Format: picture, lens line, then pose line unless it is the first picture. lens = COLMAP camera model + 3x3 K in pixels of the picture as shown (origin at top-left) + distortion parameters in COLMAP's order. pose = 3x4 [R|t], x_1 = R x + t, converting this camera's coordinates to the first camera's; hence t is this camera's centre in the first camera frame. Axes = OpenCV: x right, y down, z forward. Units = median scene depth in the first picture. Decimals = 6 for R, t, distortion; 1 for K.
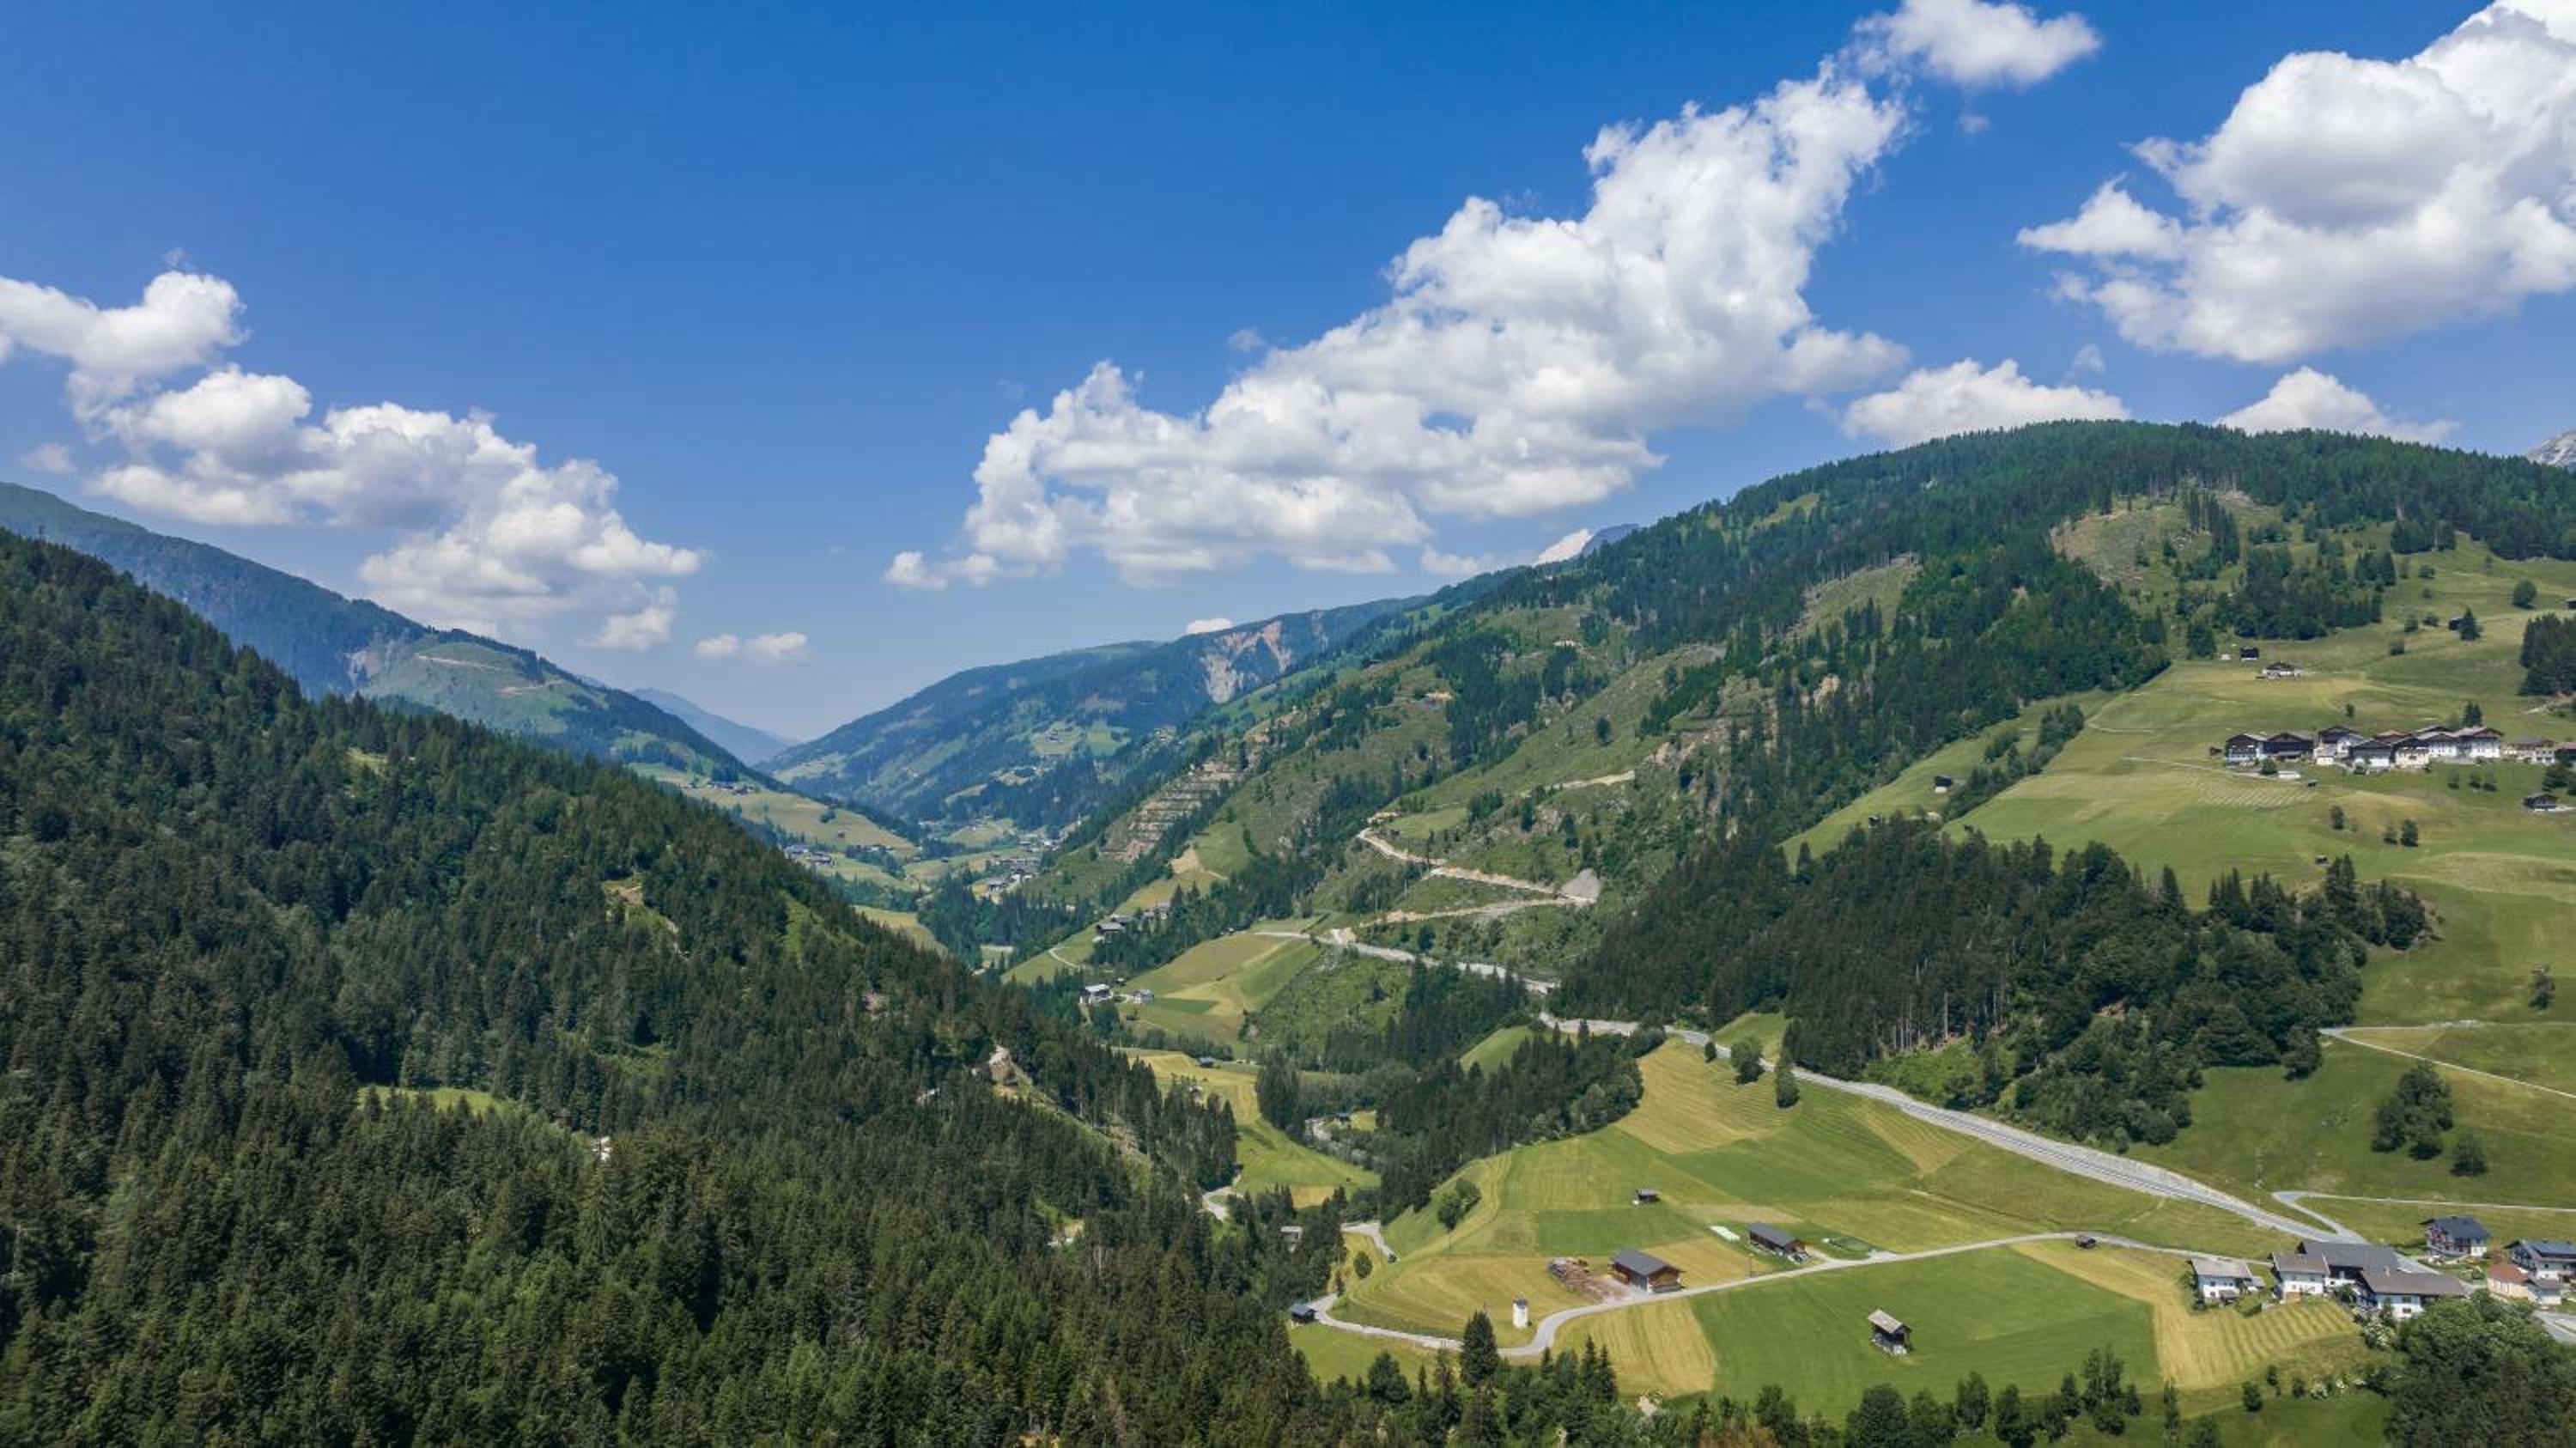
lens RADIAL K [[1817.8, 0, 1290.0], [0, 1817.8, 715.9], [0, 0, 1]] dist [-0.020778, 0.007546]
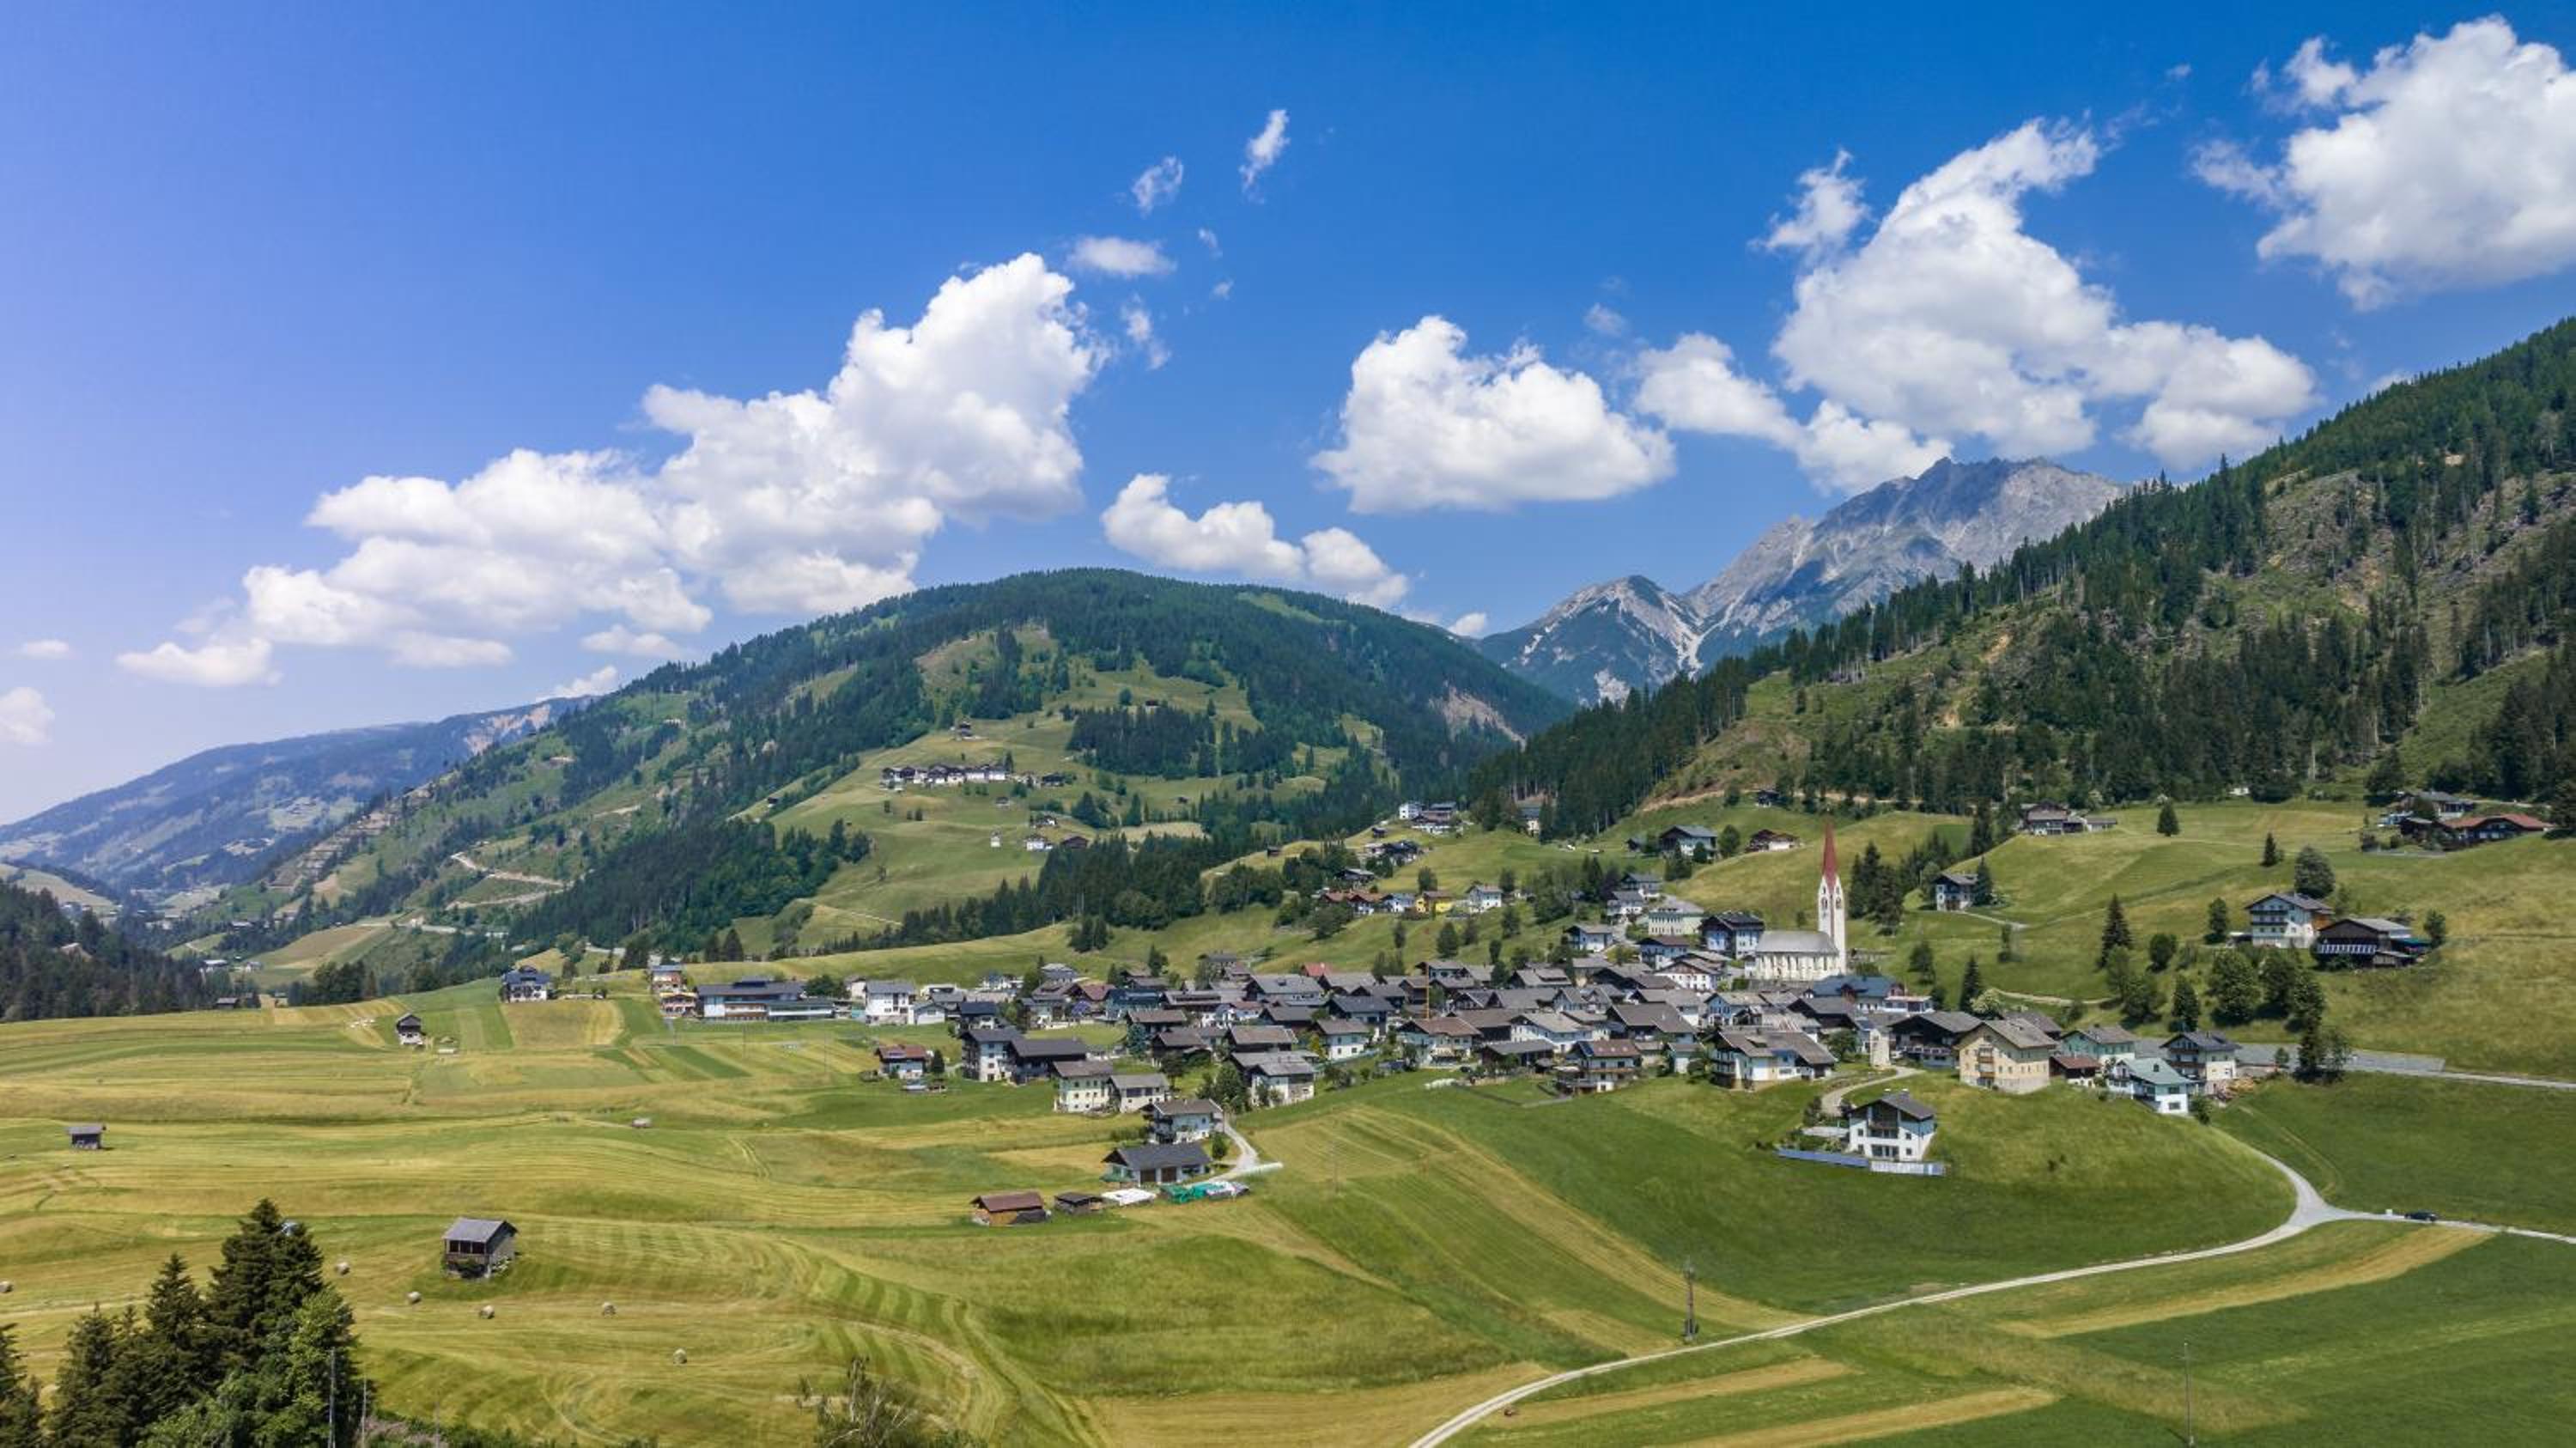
lens RADIAL K [[1817.8, 0, 1290.0], [0, 1817.8, 715.9], [0, 0, 1]] dist [-0.020778, 0.007546]
pose [[0.939927, 0.026683, 0.340330, 0.240348], [-0.008408, 0.998448, -0.055059, 0.046283], [-0.341271, 0.048890, 0.938693, -0.702667]]
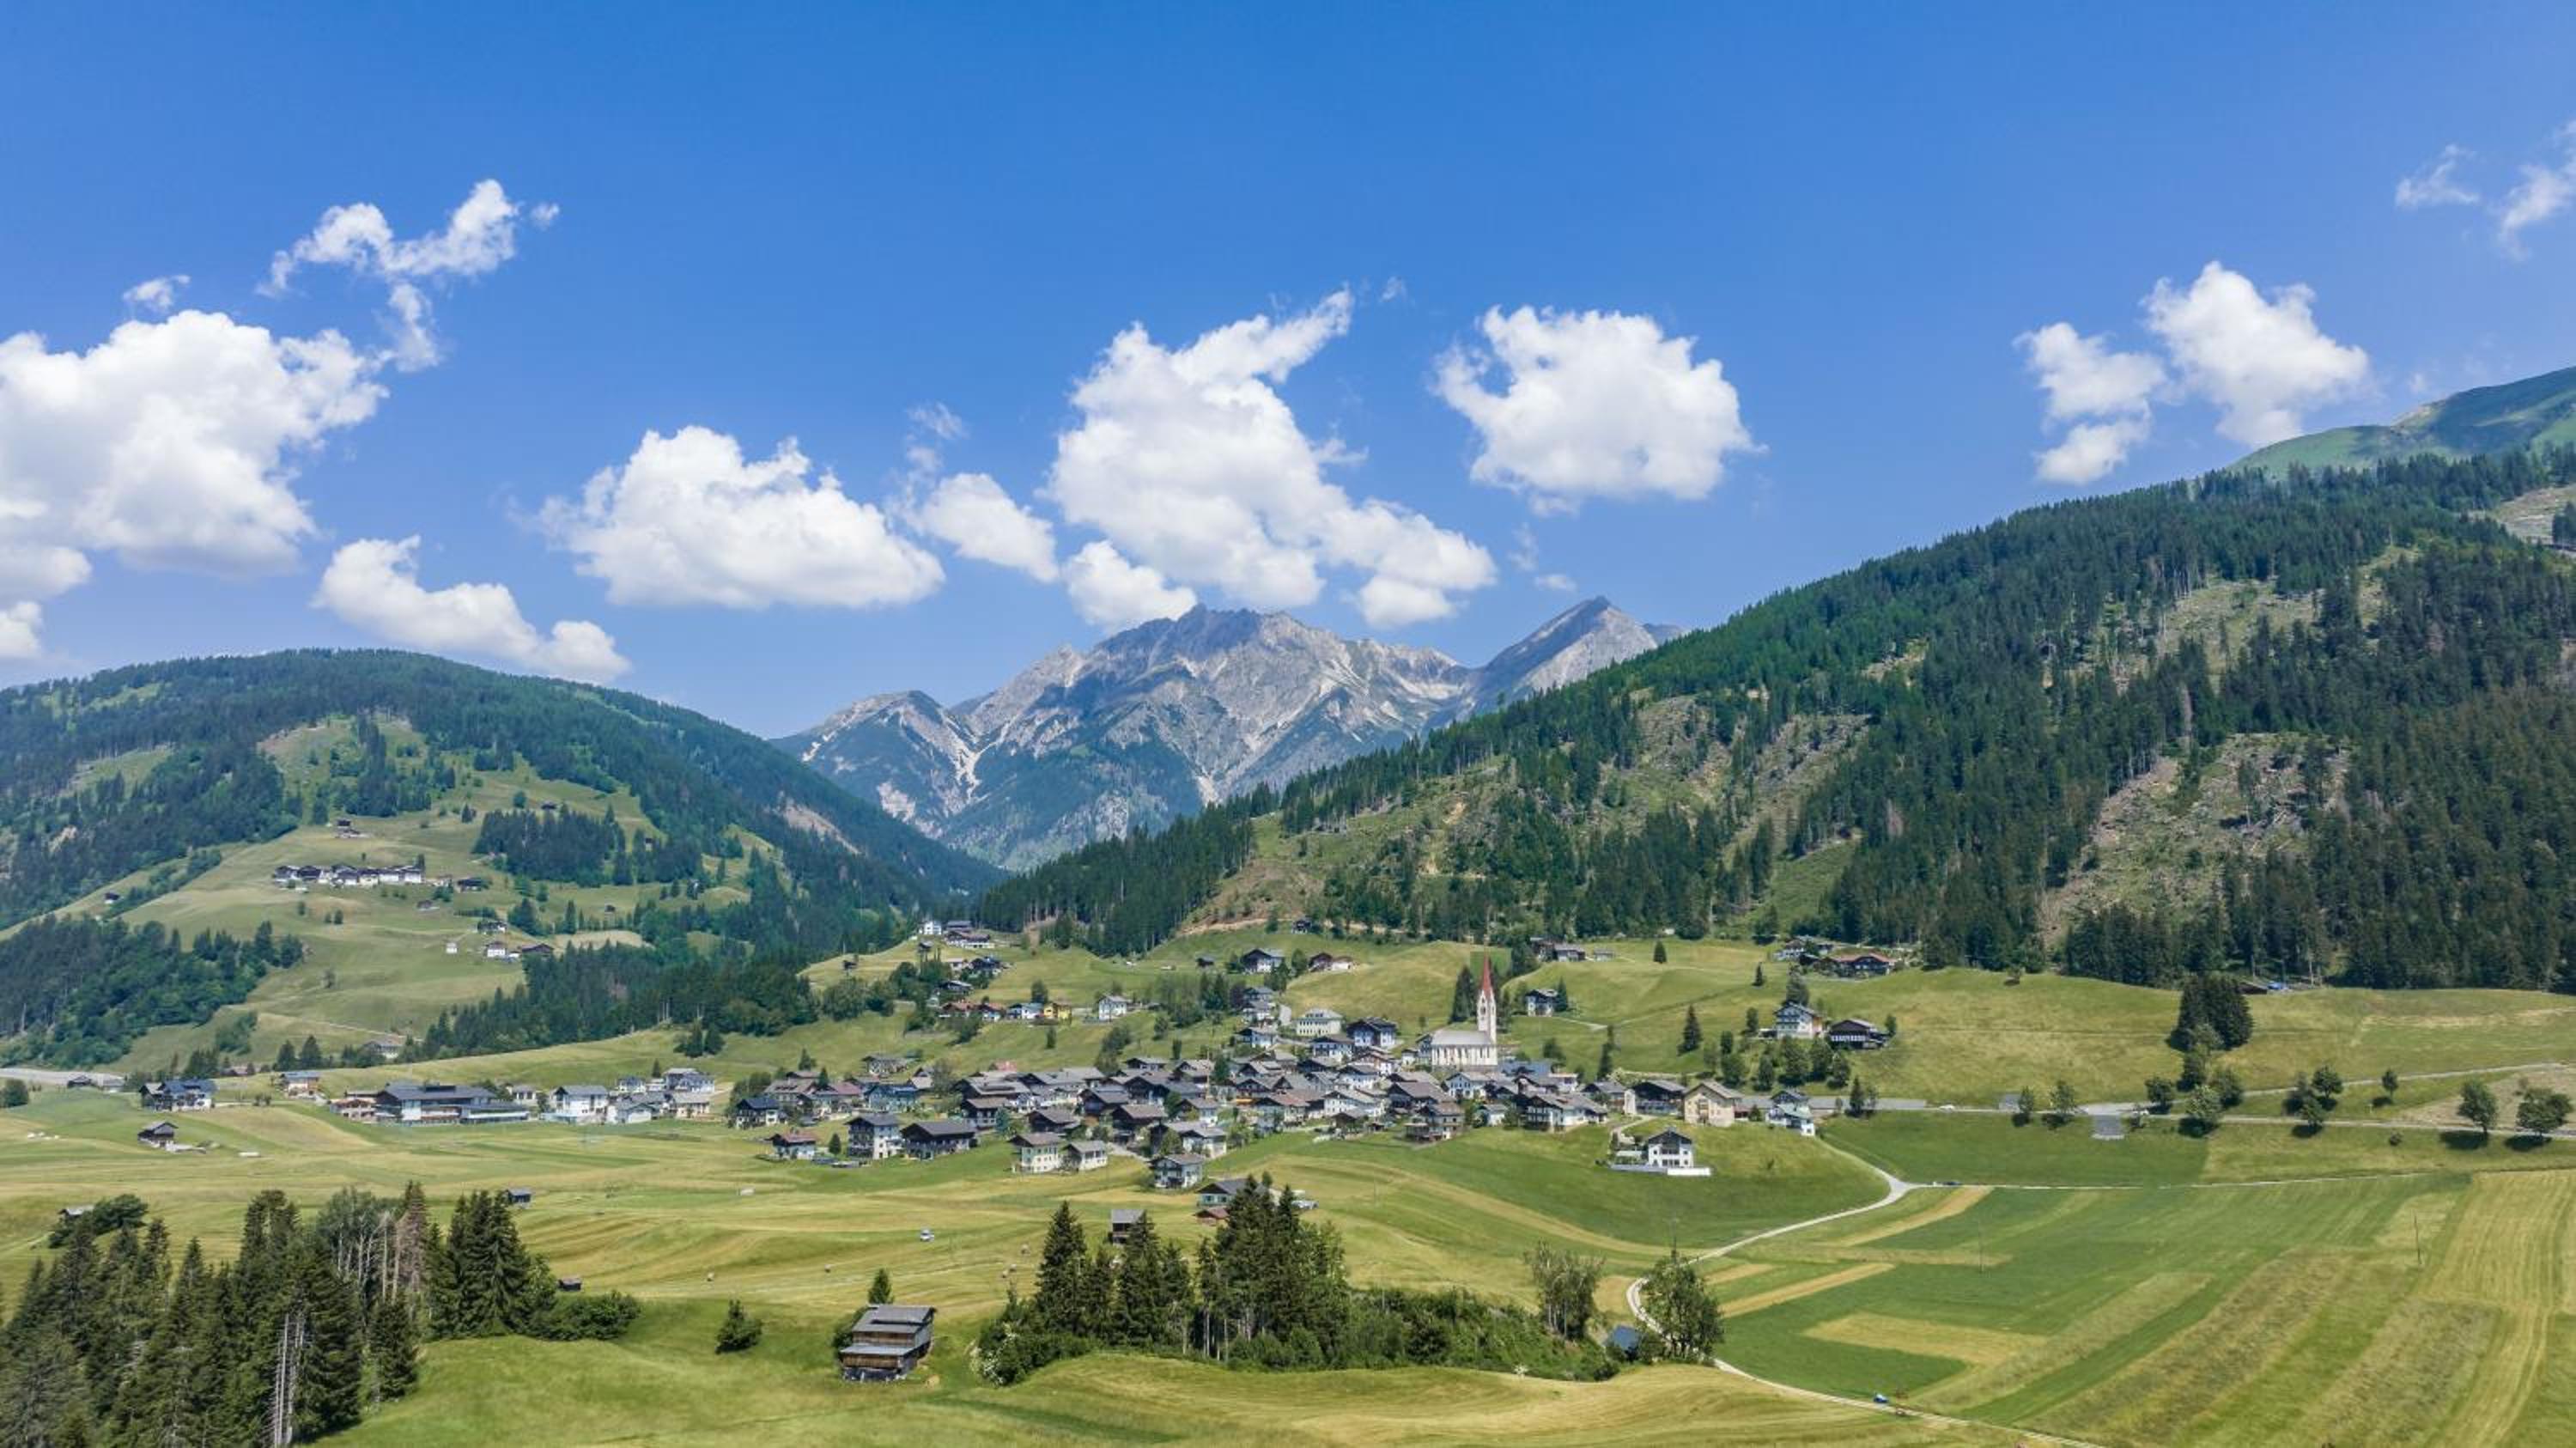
lens RADIAL K [[1817.8, 0, 1290.0], [0, 1817.8, 715.9], [0, 0, 1]] dist [-0.020778, 0.007546]
pose [[0.712226, 0.104020, 0.694200, 0.006324], [-0.026506, 0.992239, -0.121484, 0.043449], [-0.701449, 0.068124, 0.709456, -0.734740]]
